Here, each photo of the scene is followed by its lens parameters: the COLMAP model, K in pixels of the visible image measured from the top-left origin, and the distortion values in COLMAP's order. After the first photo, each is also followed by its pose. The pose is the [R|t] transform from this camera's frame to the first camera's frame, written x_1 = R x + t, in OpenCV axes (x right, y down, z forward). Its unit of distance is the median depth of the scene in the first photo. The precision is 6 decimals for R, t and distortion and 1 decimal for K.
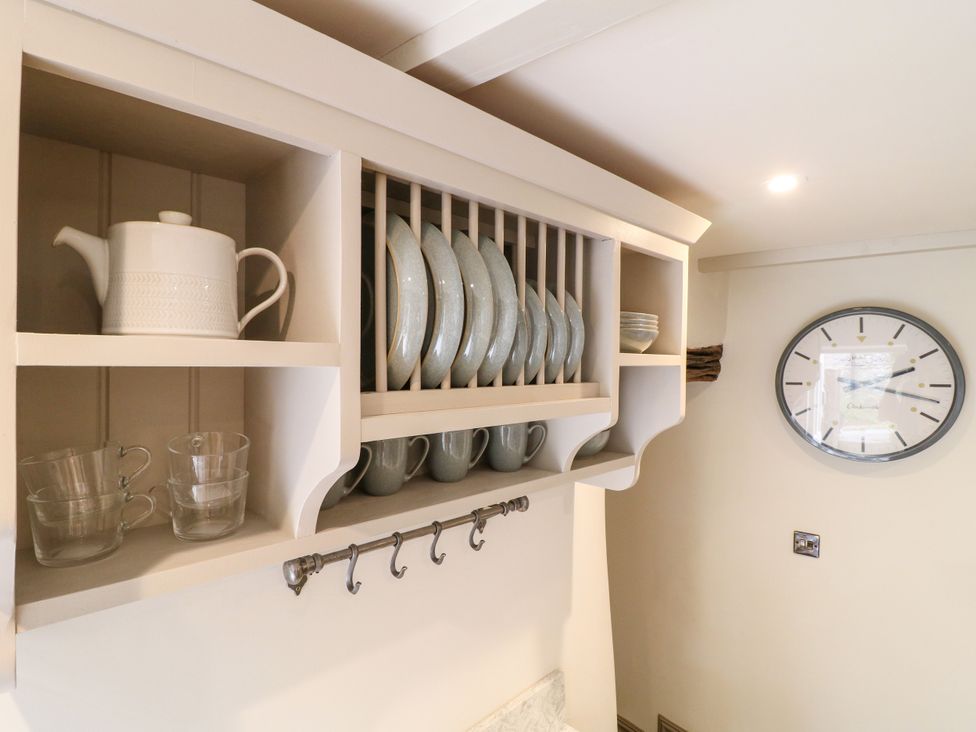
lens RADIAL K [[499.3, 0, 484.4], [0, 499.3, 365.3], [0, 0, 1]] dist [0.000029, -0.019074]
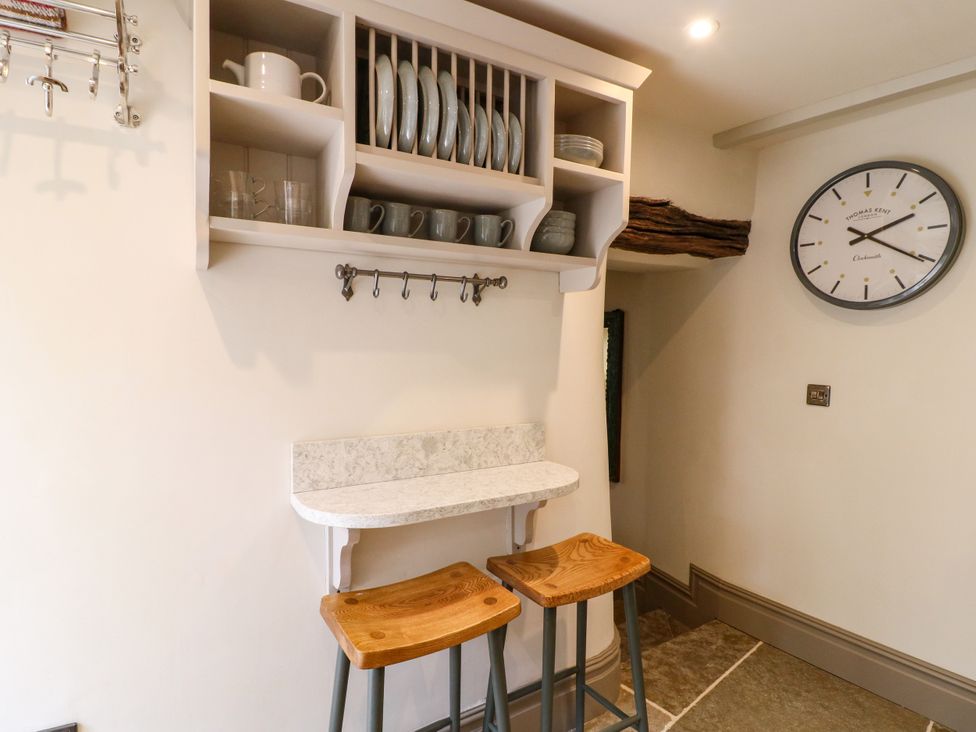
lens RADIAL K [[504.6, 0, 487.4], [0, 504.6, 361.4], [0, 0, 1]] dist [0.000428, -0.015431]
pose [[0.969902, 0.016524, -0.242934, 0.257404], [-0.004785, 0.998795, 0.048833, 0.285701], [0.243448, -0.046201, 0.968813, -0.288856]]
